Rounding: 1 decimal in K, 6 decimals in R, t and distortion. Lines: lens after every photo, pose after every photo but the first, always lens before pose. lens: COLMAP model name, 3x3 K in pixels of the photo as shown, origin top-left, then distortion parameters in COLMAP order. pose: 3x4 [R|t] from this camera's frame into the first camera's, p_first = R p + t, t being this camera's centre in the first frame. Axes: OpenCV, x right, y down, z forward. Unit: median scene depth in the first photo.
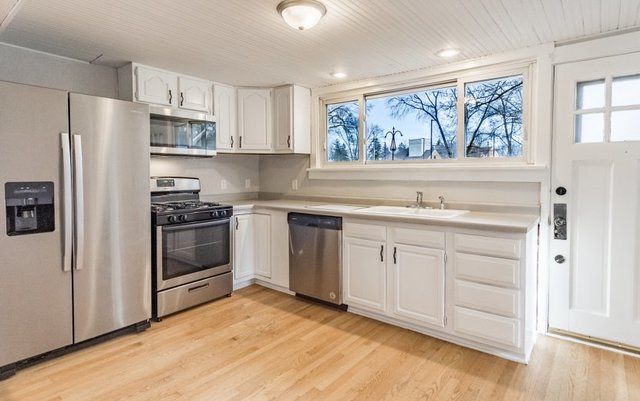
lens RADIAL K [[340.6, 0, 320.3], [0, 340.6, 179.8], [0, 0, 1]] dist [0.010864, -0.000930]
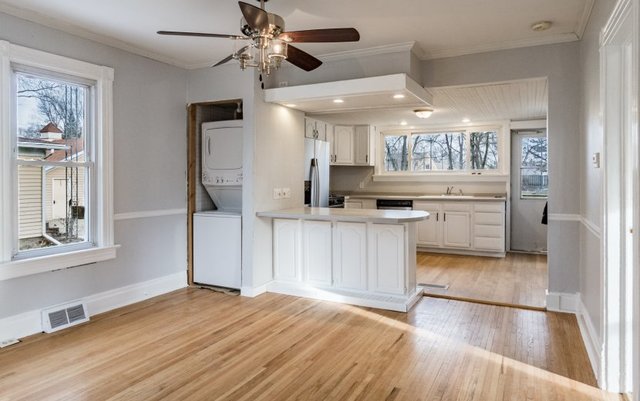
lens RADIAL K [[398.1, 0, 323.1], [0, 398.1, 175.7], [0, 0, 1]] dist [0.004077, 0.001159]
pose [[0.977317, 0.004728, 0.211728, -0.800274], [0.001382, 0.999587, -0.028696, 0.029544], [-0.211776, 0.028338, 0.976907, -0.959563]]
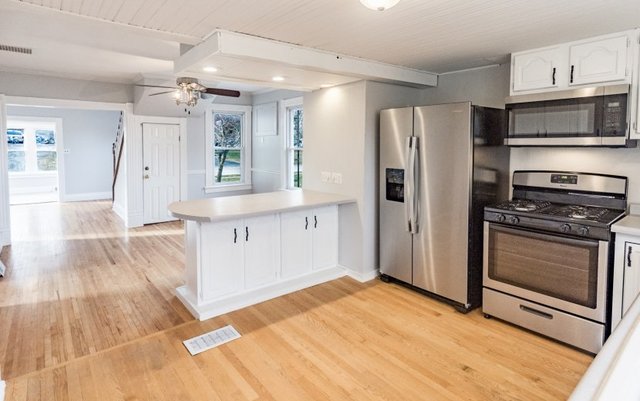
lens RADIAL K [[337.0, 0, 329.0], [0, 337.0, 157.6], [0, 0, 1]] dist [0.020011, -0.000729]
pose [[-0.169959, 0.033916, -0.984867, 0.466816], [-0.028375, 0.998825, 0.039293, -0.060432], [0.985043, 0.034624, -0.168797, 0.594333]]
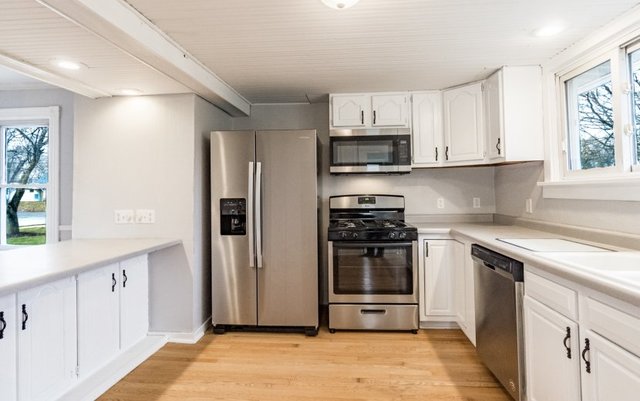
lens RADIAL K [[340.6, 0, 320.3], [0, 340.6, 179.8], [0, 0, 1]] dist [0.010864, -0.000930]
pose [[0.574760, -0.032900, -0.817660, 0.319354], [-0.007248, 0.998948, -0.045289, -0.005281], [0.818290, 0.031957, 0.573917, 0.300902]]
